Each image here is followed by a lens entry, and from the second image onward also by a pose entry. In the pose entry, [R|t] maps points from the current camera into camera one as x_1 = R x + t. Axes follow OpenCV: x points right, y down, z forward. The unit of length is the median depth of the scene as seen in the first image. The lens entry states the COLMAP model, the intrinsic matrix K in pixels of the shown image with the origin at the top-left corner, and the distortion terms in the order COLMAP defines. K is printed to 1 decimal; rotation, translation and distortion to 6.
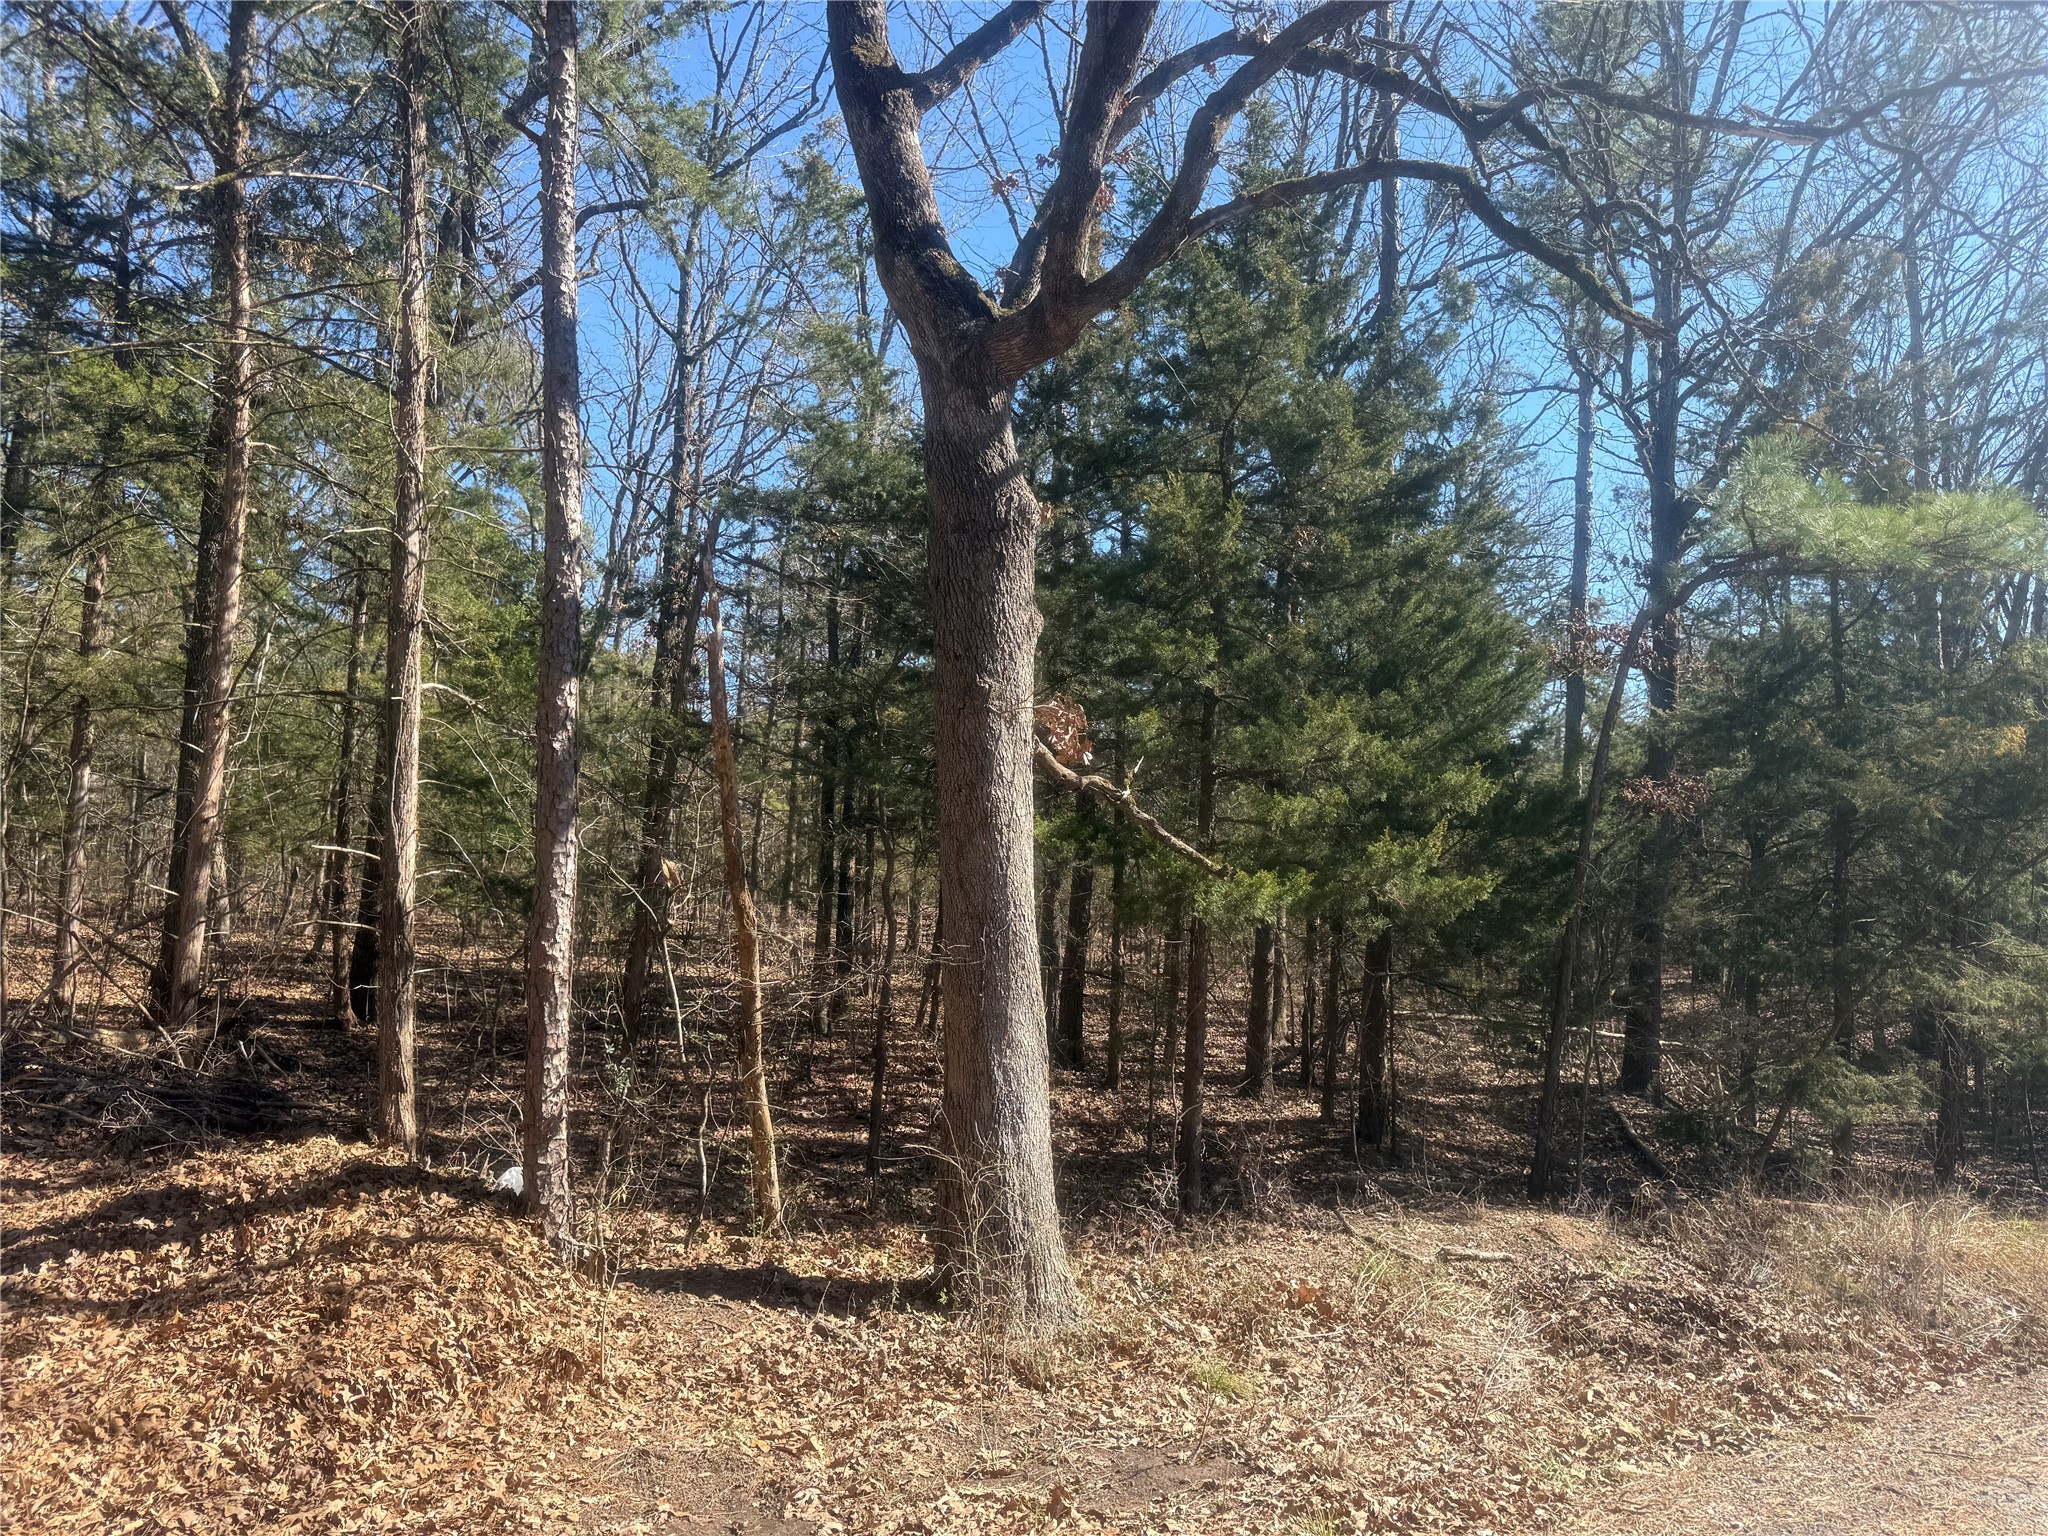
lens RADIAL K [[1458.7, 0, 1027.2], [0, 1458.7, 760.8], [0, 0, 1]] dist [0.002363, -0.003809]
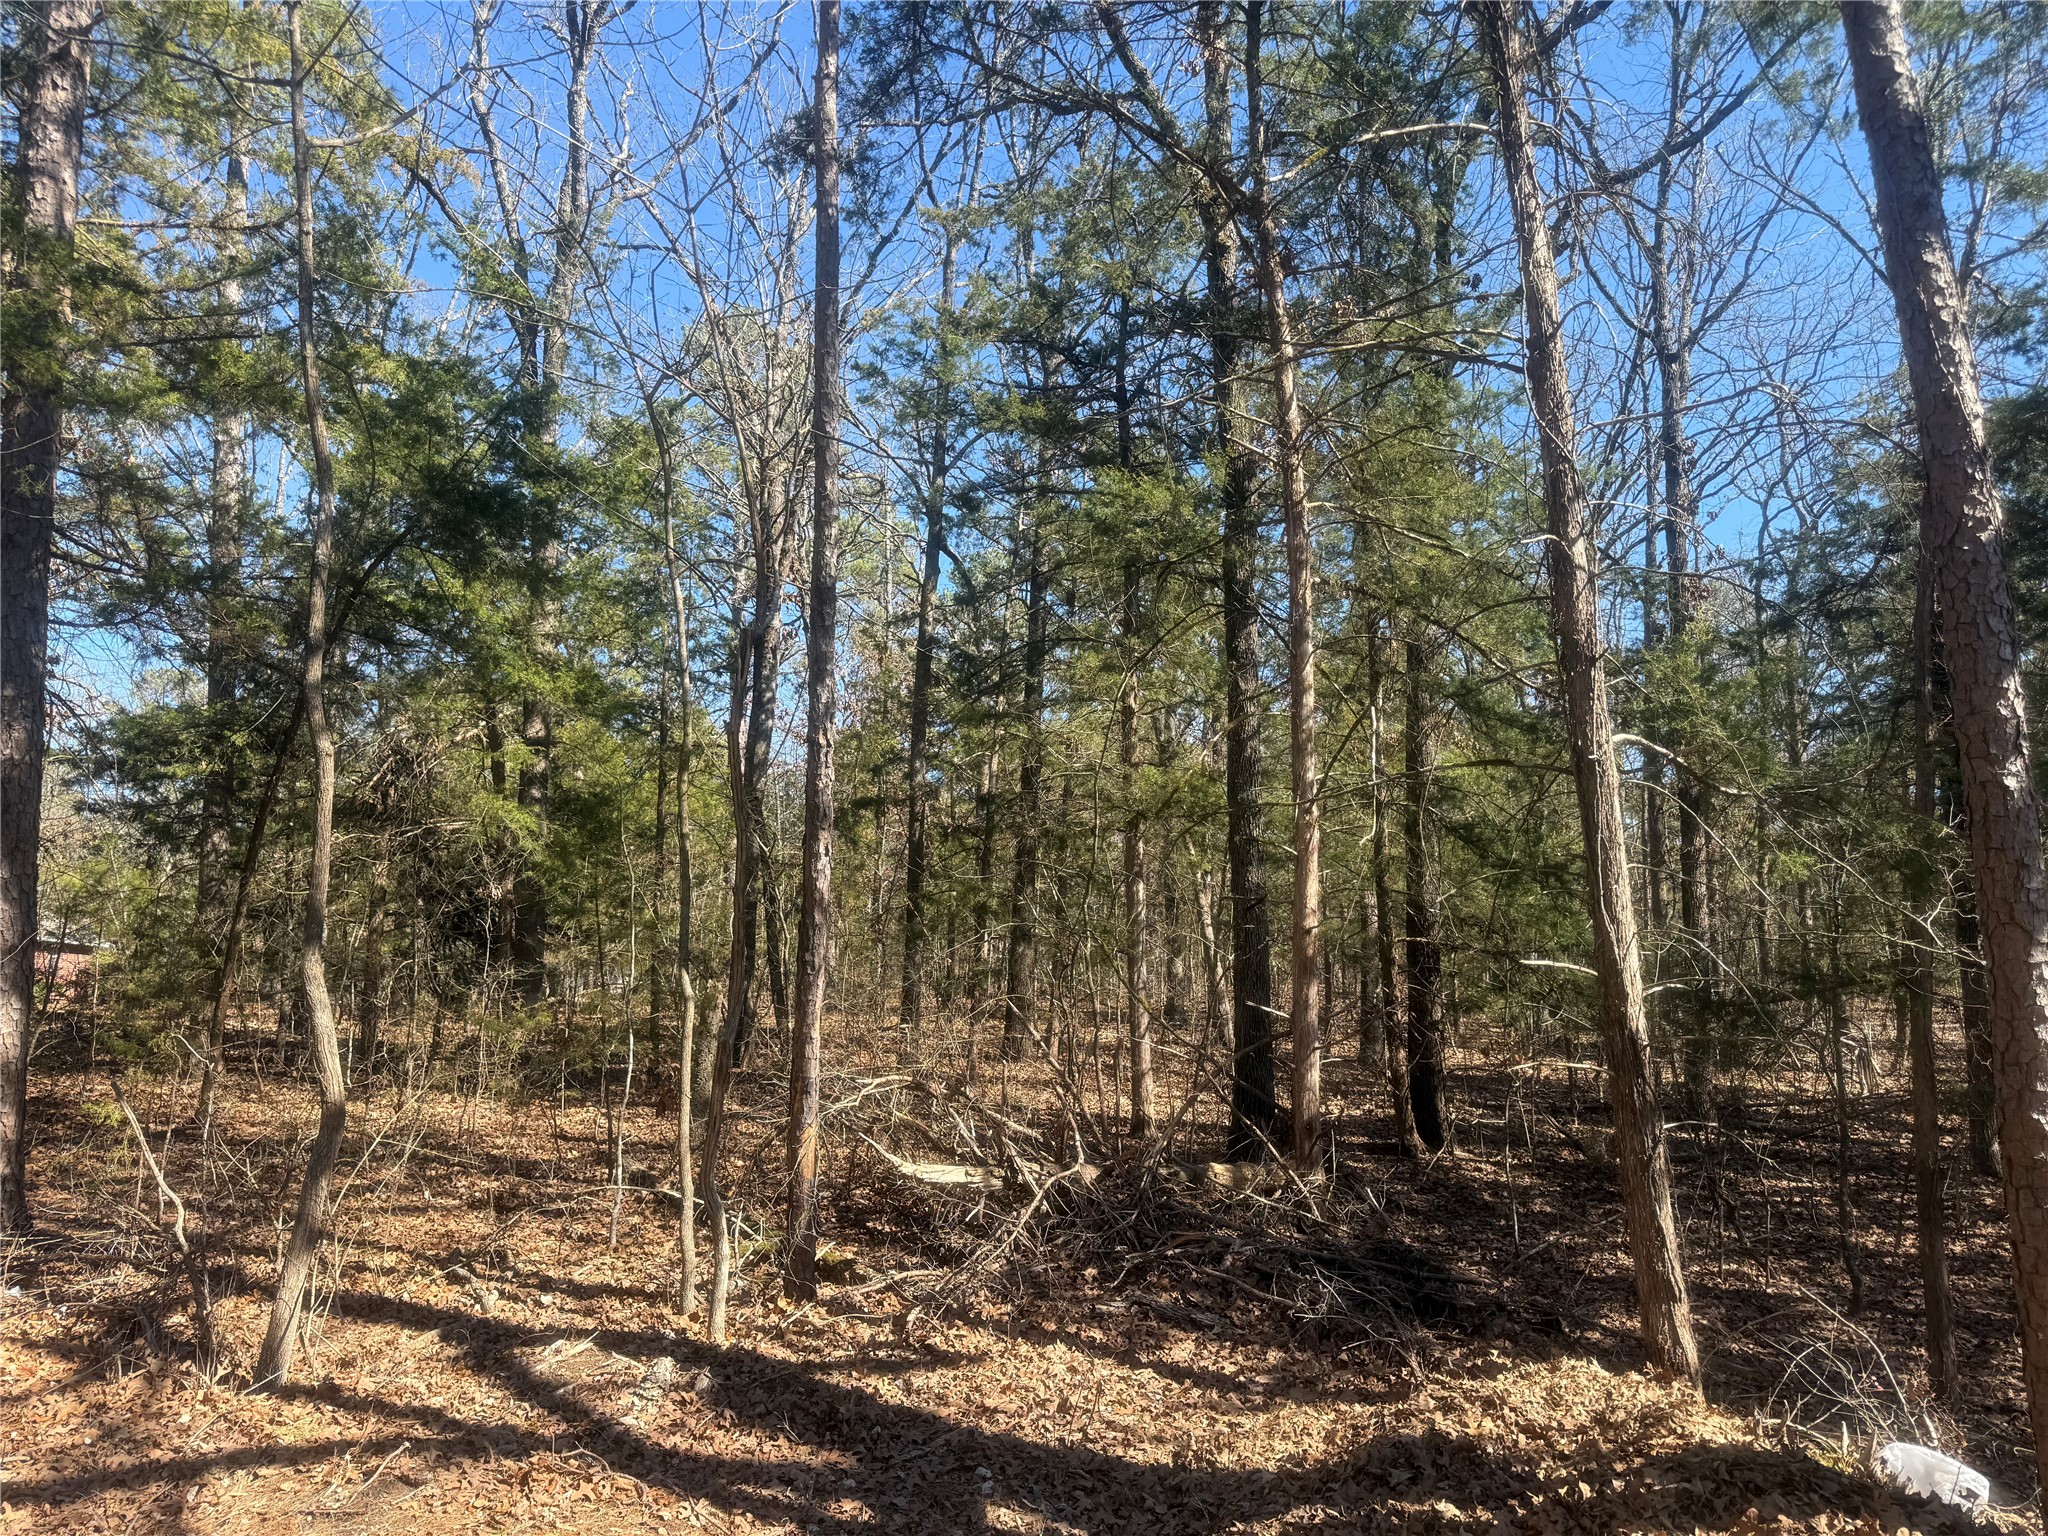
lens RADIAL K [[1458.7, 0, 1027.2], [0, 1458.7, 760.8], [0, 0, 1]] dist [0.002363, -0.003809]
pose [[0.825269, -0.118578, -0.552151, -0.368908], [0.085887, 0.992688, -0.084814, -0.003426], [0.558171, 0.022572, 0.829419, 0.312958]]
